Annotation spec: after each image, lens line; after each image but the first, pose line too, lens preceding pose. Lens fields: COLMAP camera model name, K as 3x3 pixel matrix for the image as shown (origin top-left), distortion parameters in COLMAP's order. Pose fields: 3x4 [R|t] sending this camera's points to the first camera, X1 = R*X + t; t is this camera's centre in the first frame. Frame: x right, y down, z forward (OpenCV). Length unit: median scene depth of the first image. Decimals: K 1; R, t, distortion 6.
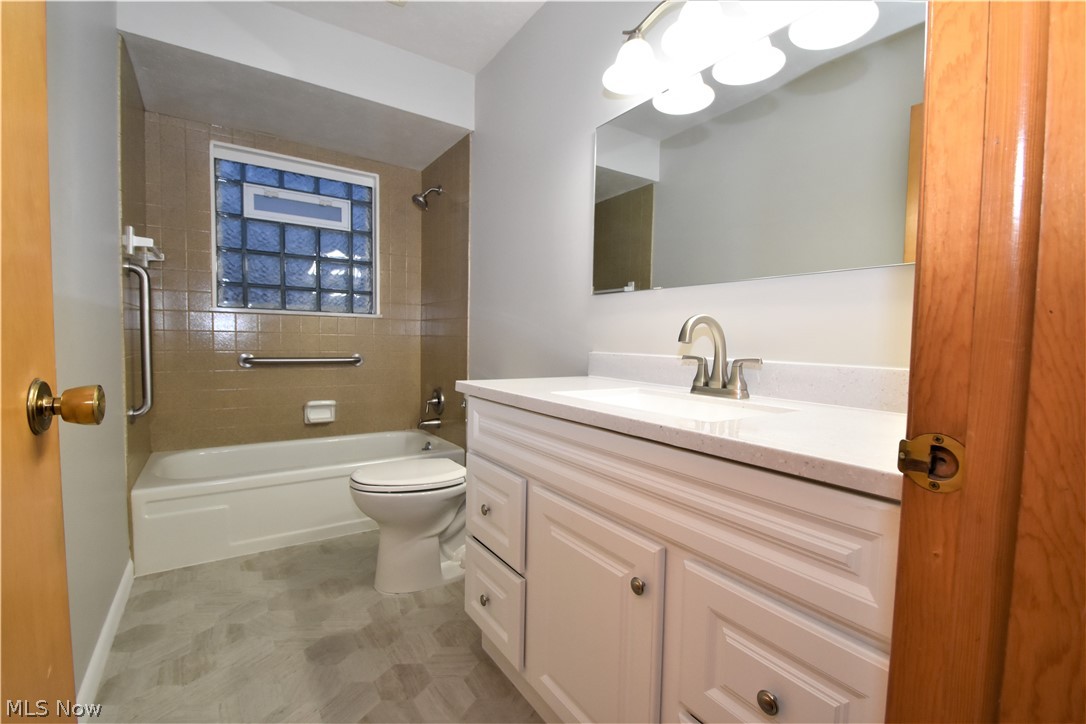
lens RADIAL K [[472.6, 0, 538.3], [0, 472.6, 364.2], [0, 0, 1]] dist [0.009911, -0.015582]
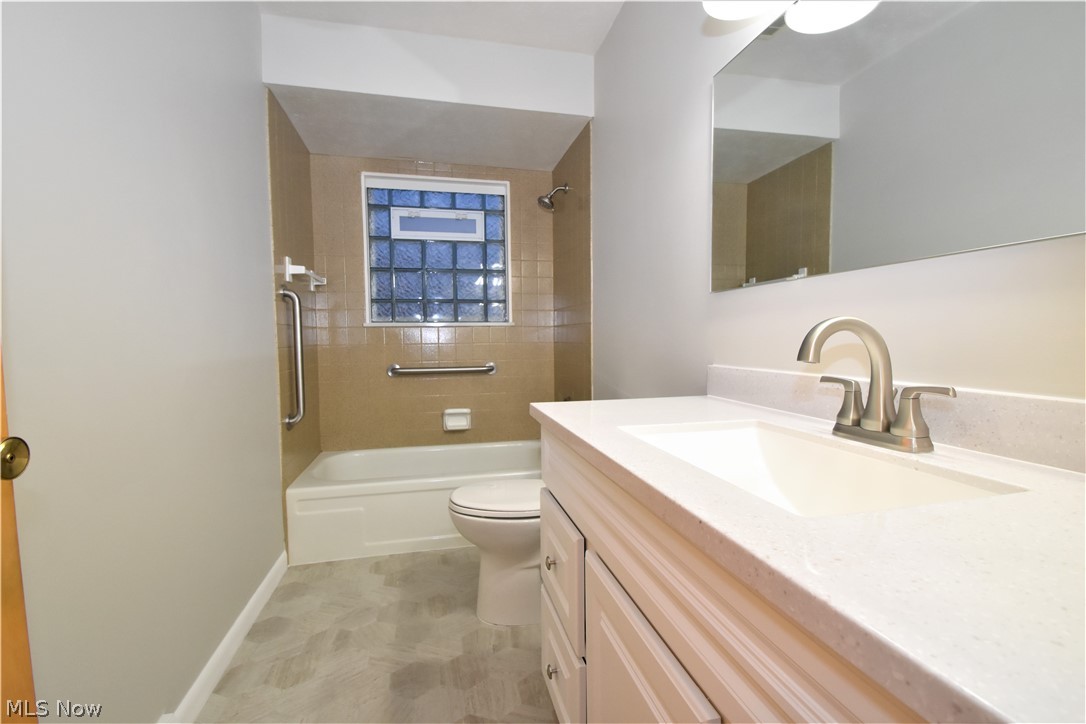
lens RADIAL K [[472.6, 0, 538.3], [0, 472.6, 364.2], [0, 0, 1]] dist [0.009911, -0.015582]
pose [[0.933977, -0.009714, -0.357201, 0.110315], [0.010355, 0.999946, -0.000118, -0.026119], [0.357183, -0.003589, 0.934027, 0.146939]]
